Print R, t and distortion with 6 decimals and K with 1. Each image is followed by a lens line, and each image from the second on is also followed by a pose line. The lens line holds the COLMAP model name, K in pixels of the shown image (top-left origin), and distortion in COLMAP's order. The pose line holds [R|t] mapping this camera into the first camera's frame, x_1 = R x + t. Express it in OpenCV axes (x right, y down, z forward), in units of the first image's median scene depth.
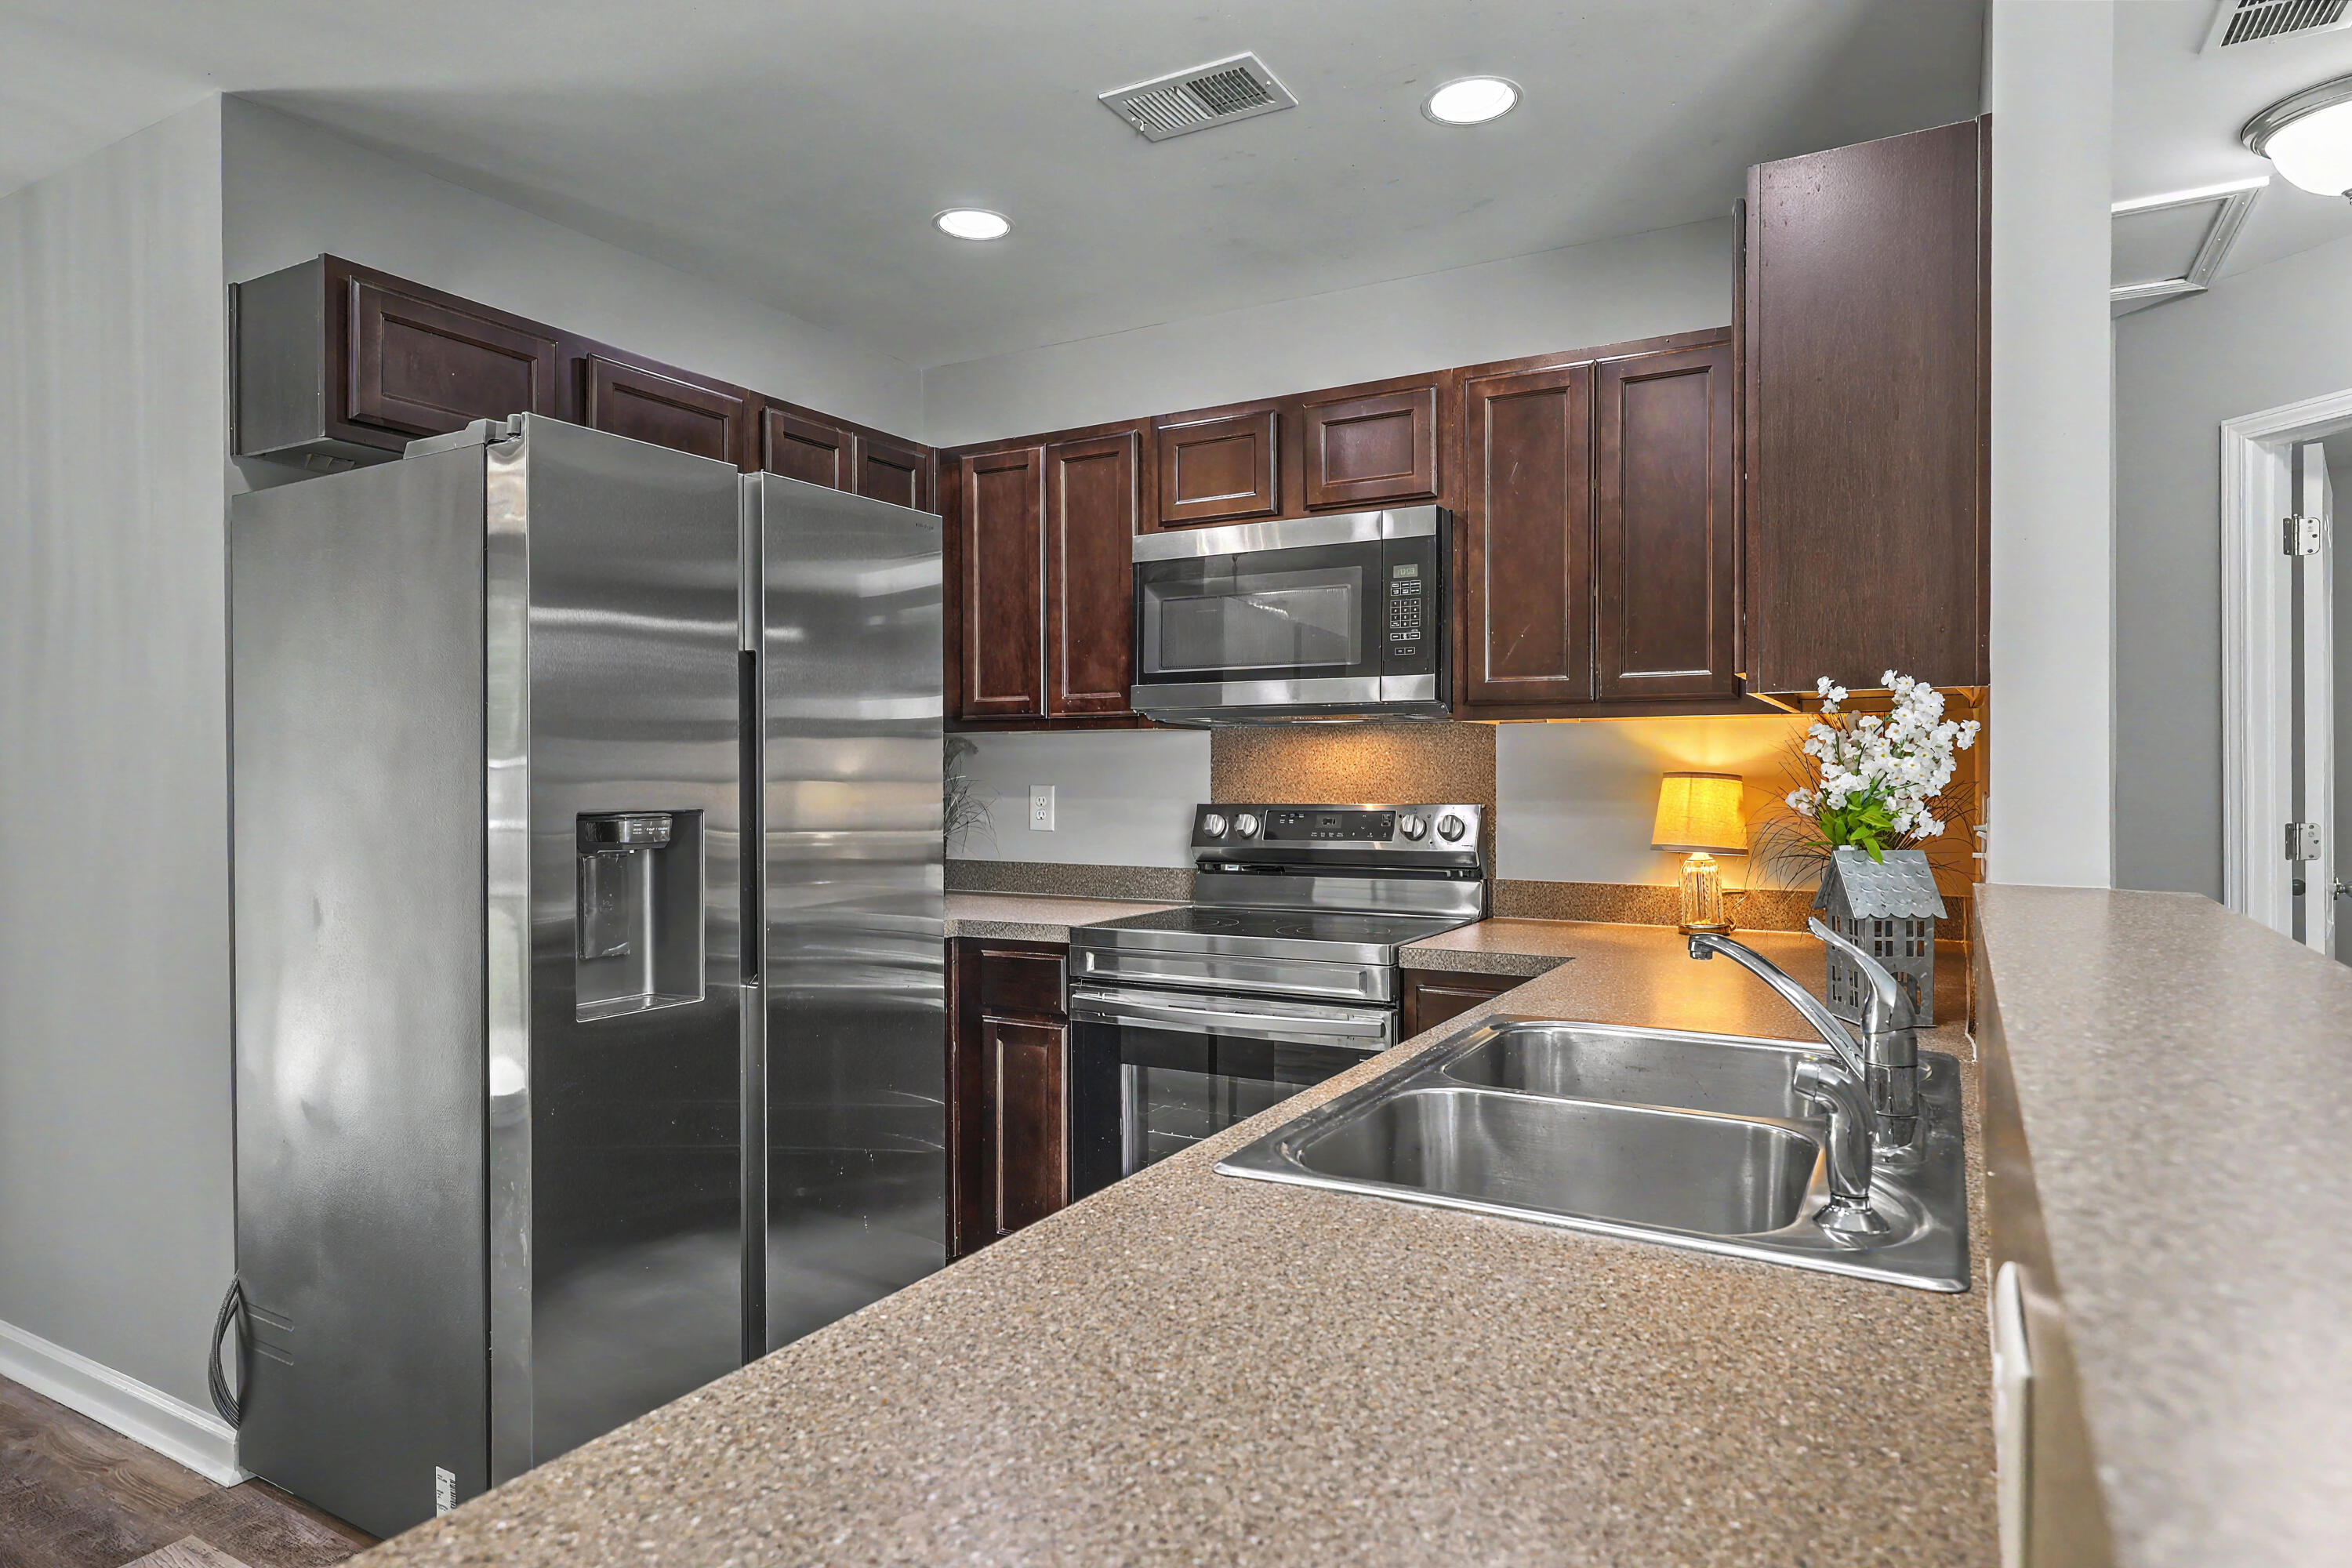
lens RADIAL K [[1345.4, 0, 1186.9], [0, 1345.4, 782.4], [0, 0, 1]] dist [0.002905, 0.000458]
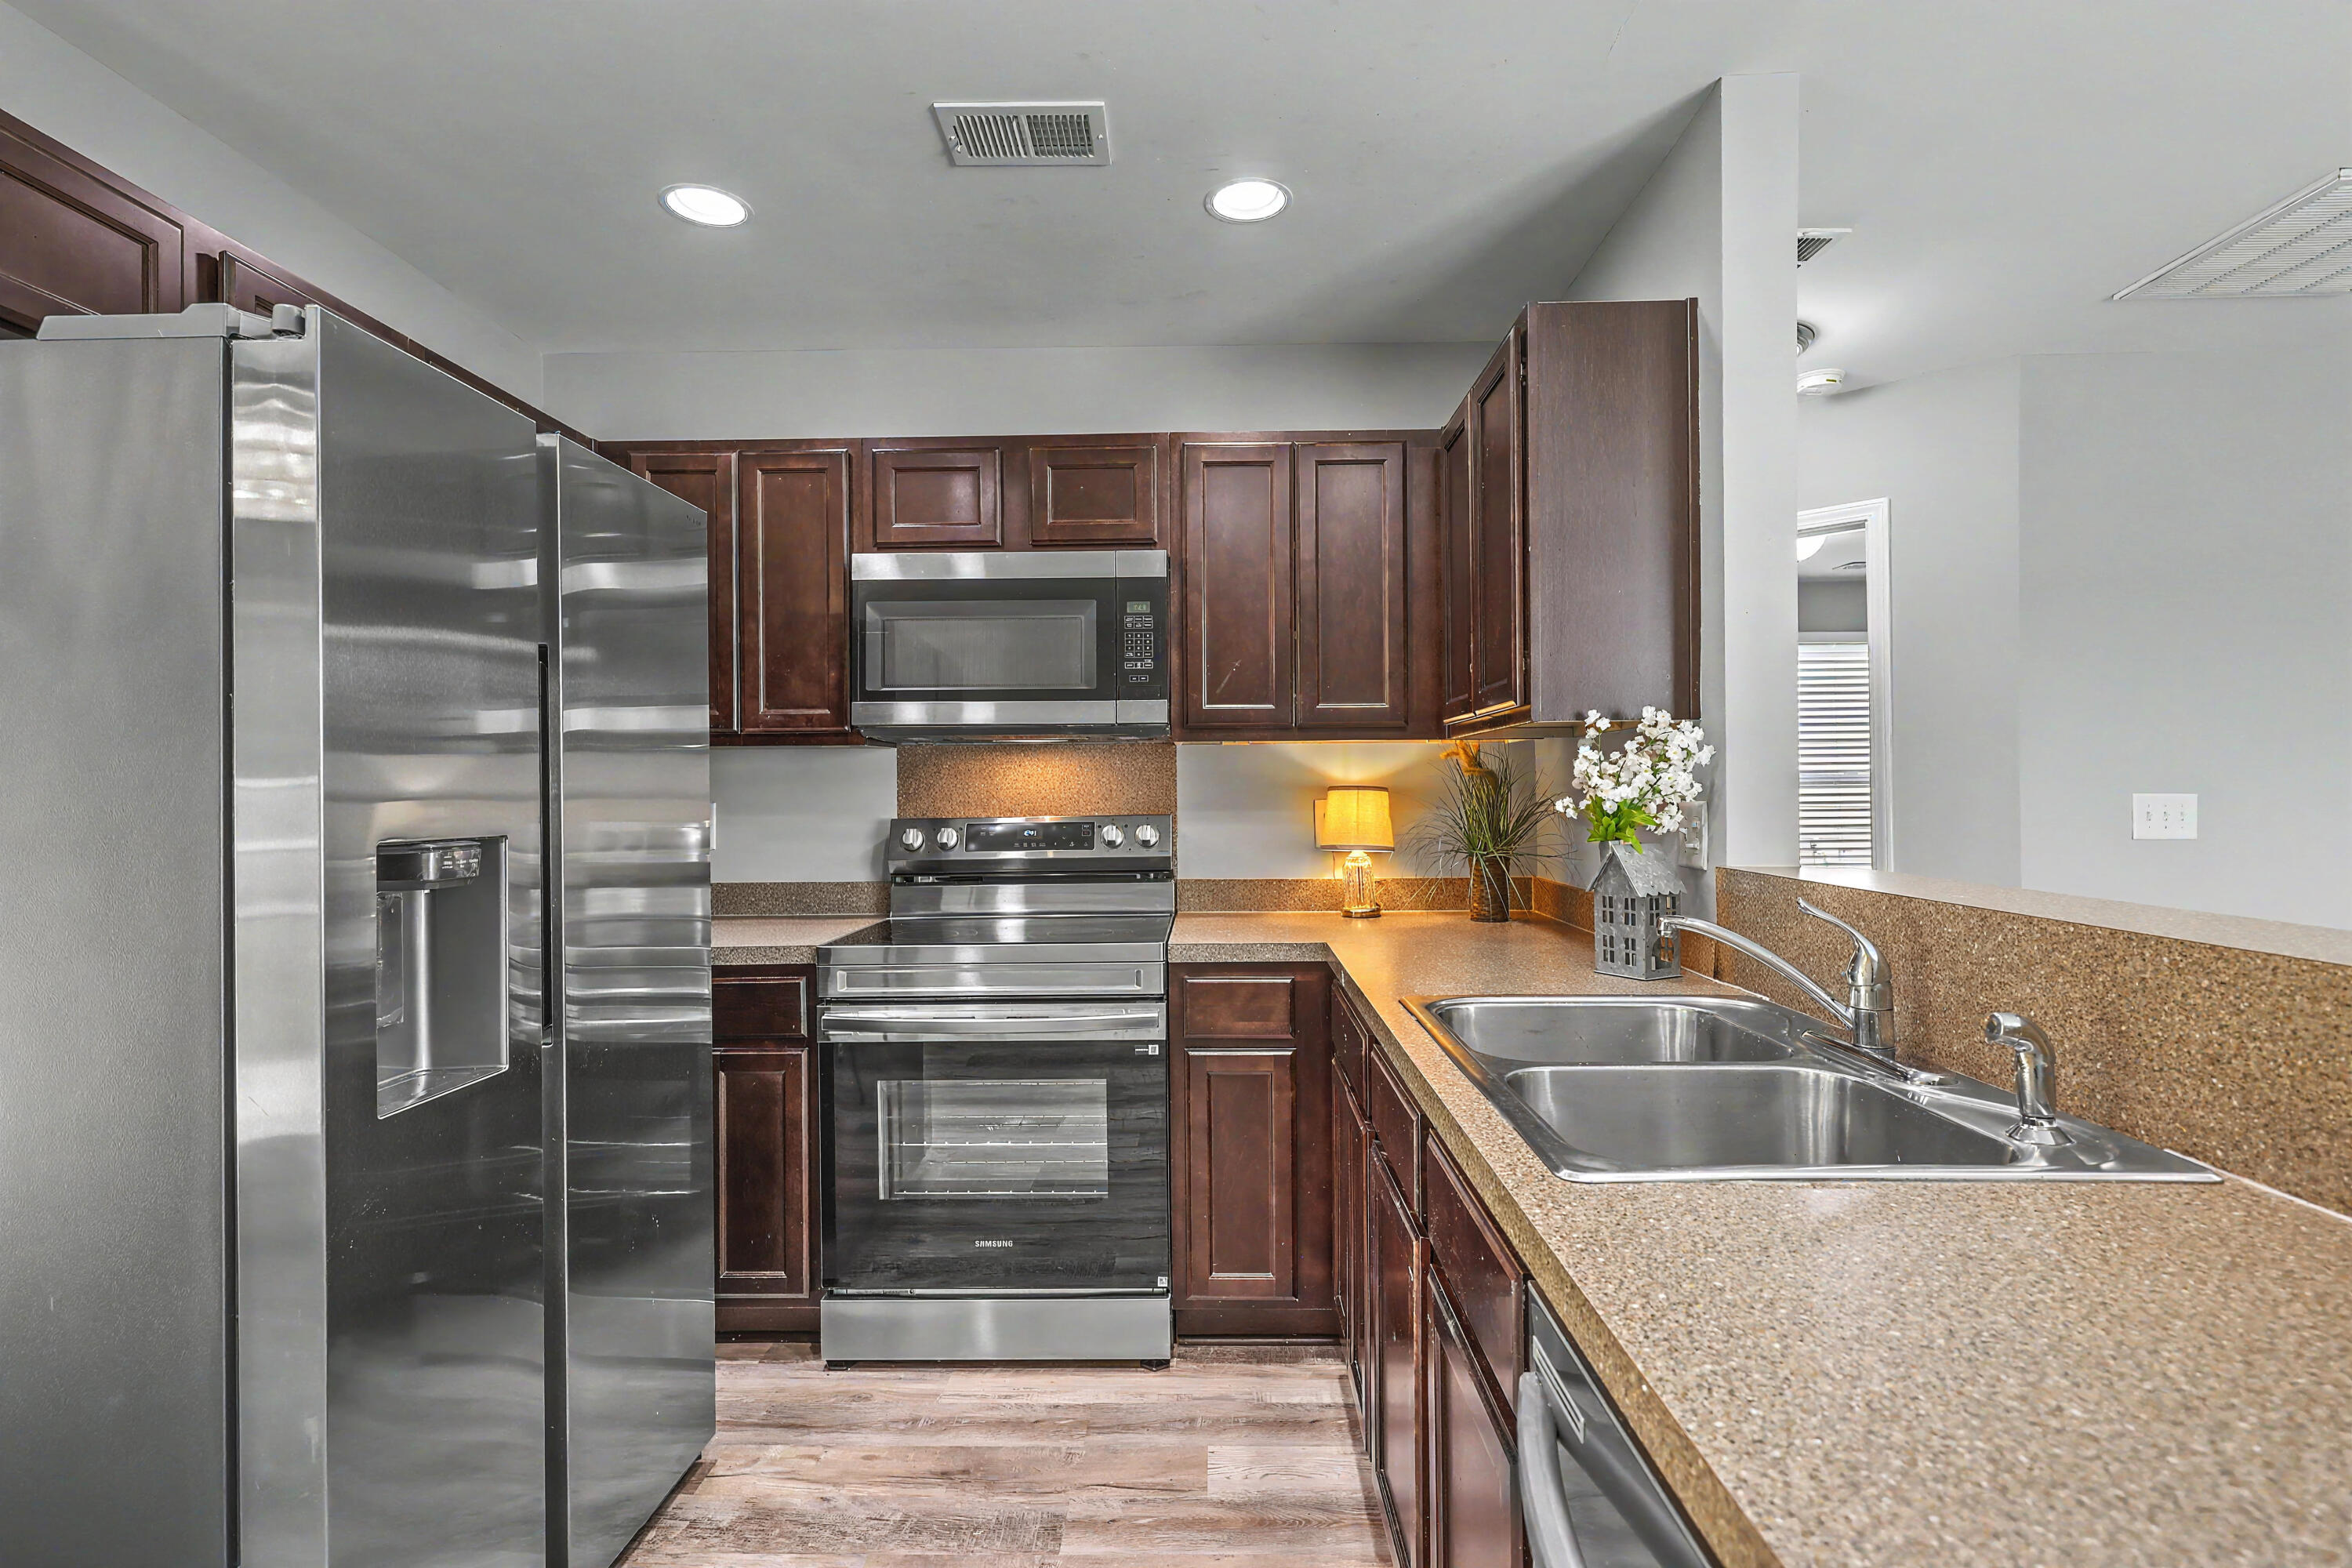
lens RADIAL K [[1133.5, 0, 1180.0], [0, 1133.5, 786.1], [0, 0, 1]] dist [0.007992, -0.002047]
pose [[0.880967, -0.003687, 0.473162, -0.253627], [0.008642, 0.999928, -0.008298, -0.000267], [-0.473098, 0.011399, 0.880936, 0.154904]]
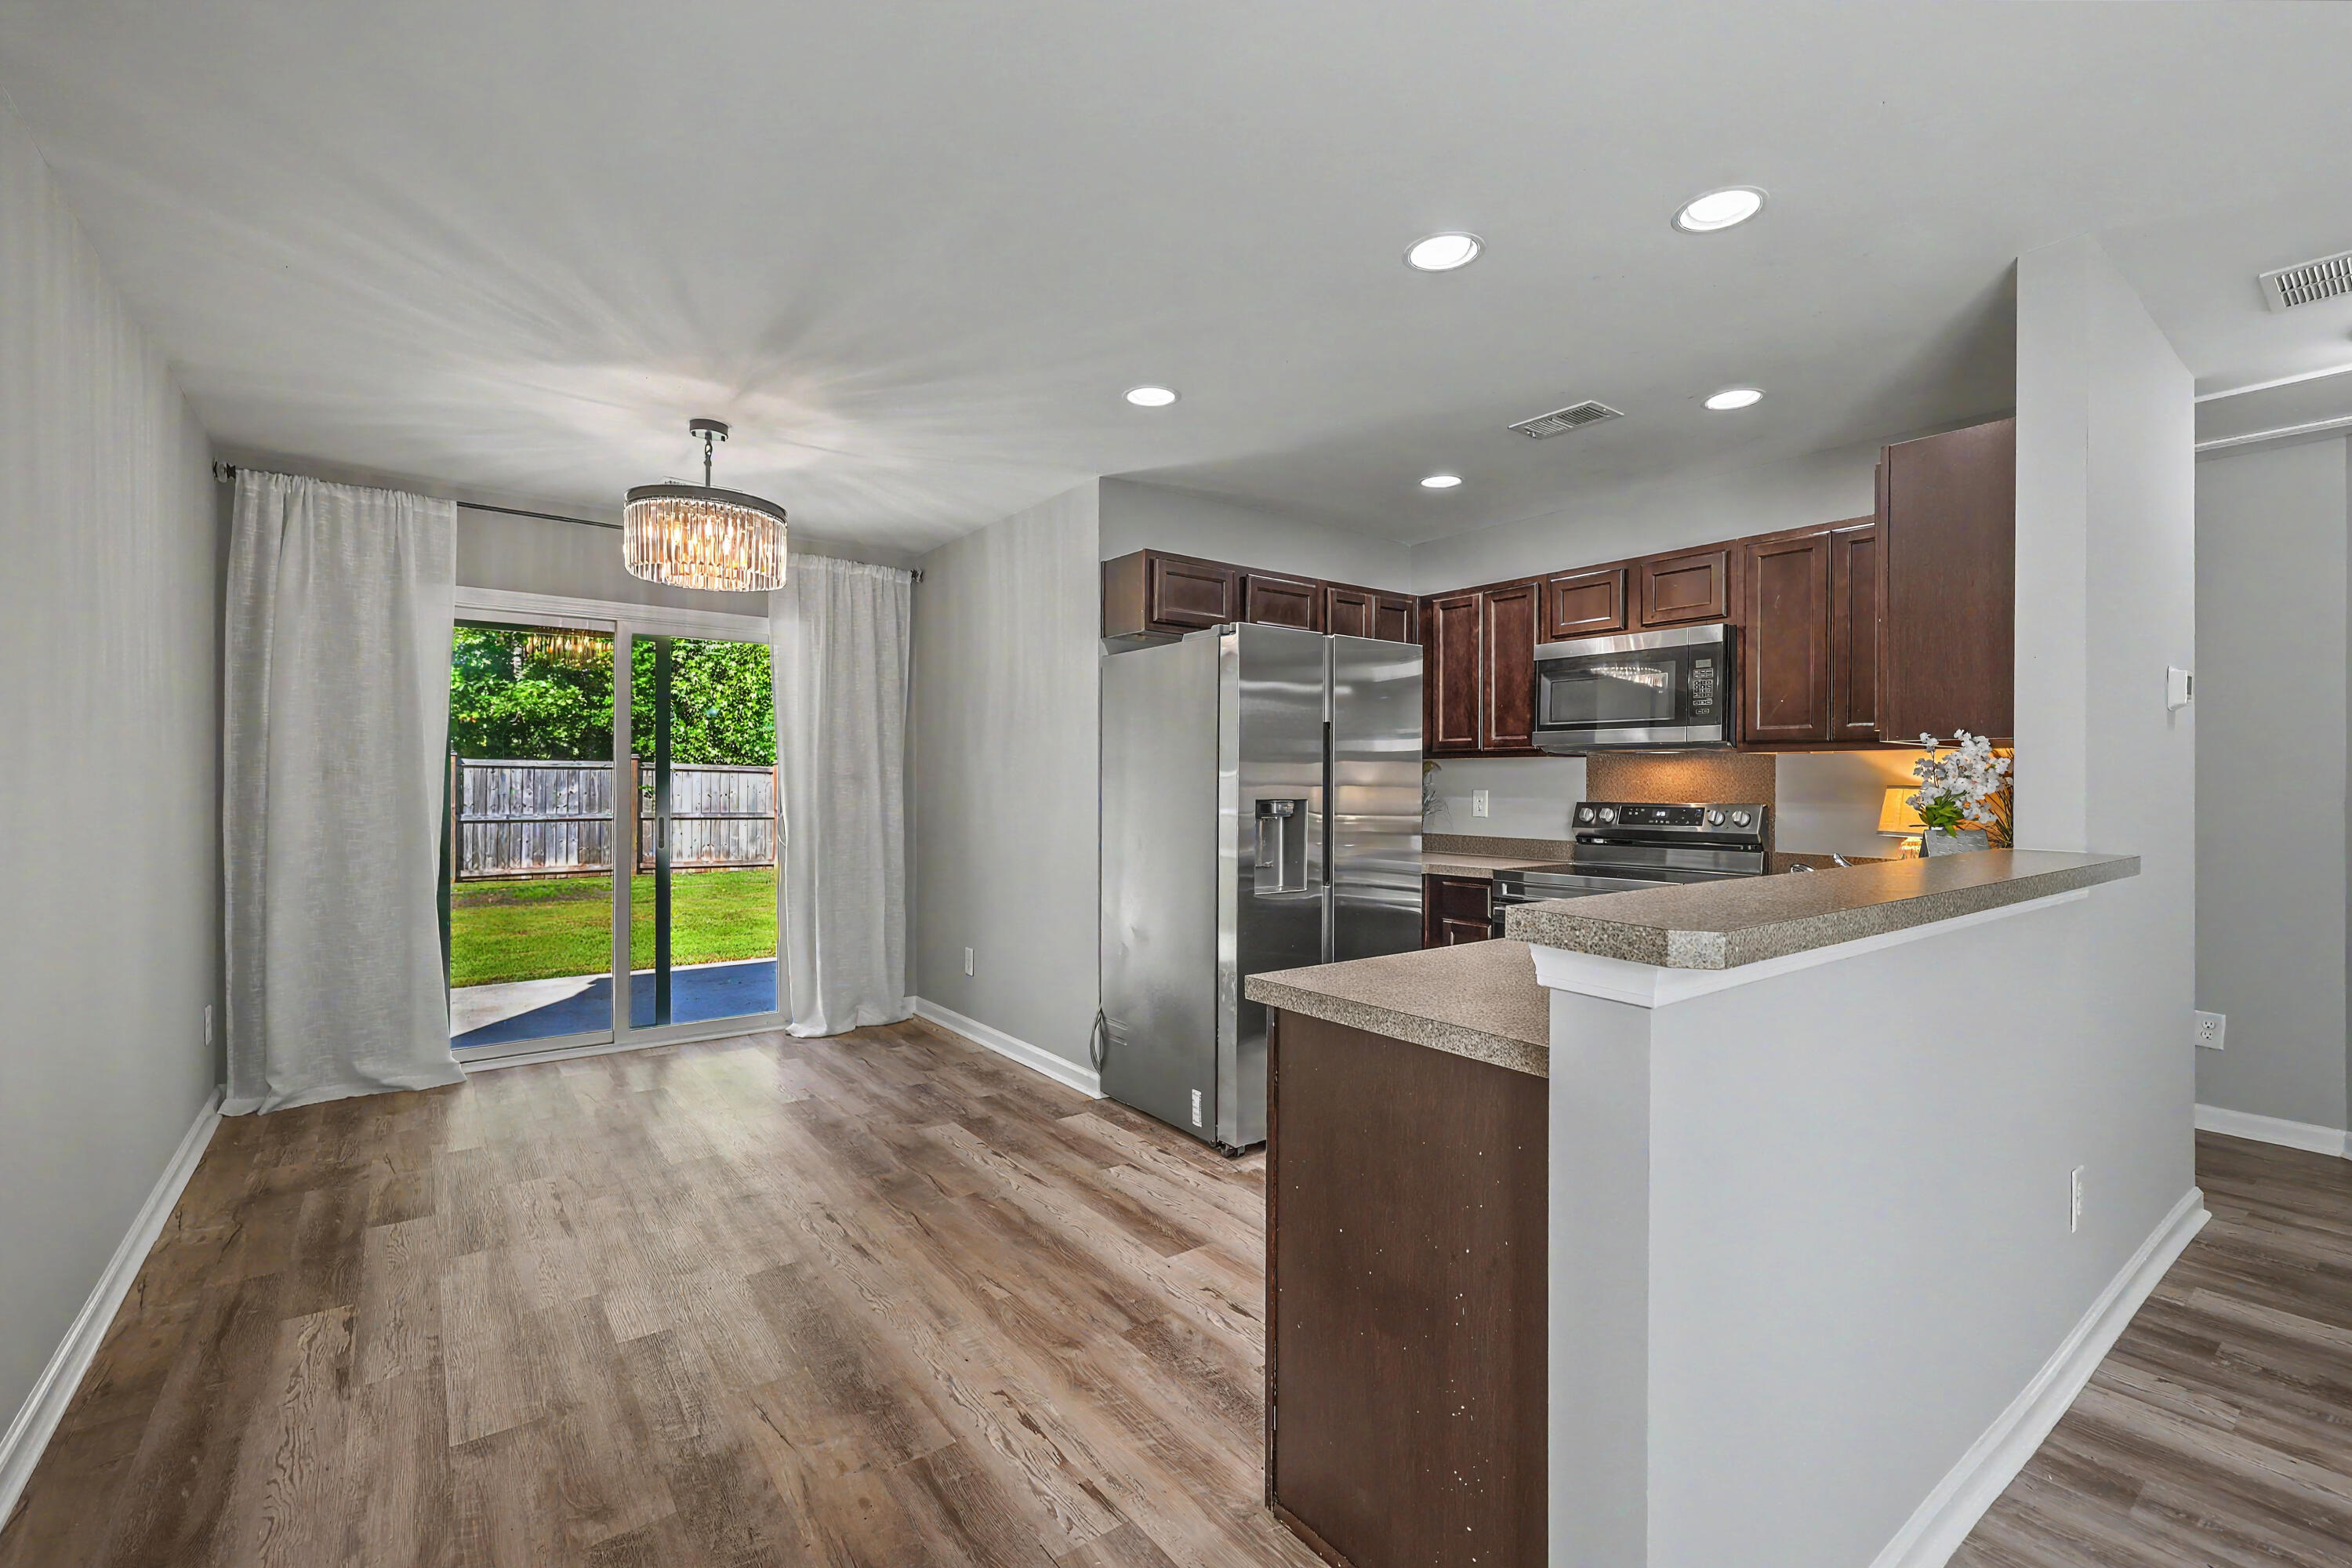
lens RADIAL K [[1019.2, 0, 1183.2], [0, 1019.2, 776.5], [0, 0, 1]] dist [0.011170, 0.000166]
pose [[0.919114, 0.004979, -0.393960, 0.069855], [-0.009702, 0.999903, -0.009998, 0.002249], [0.393872, 0.013012, 0.919073, -0.419271]]
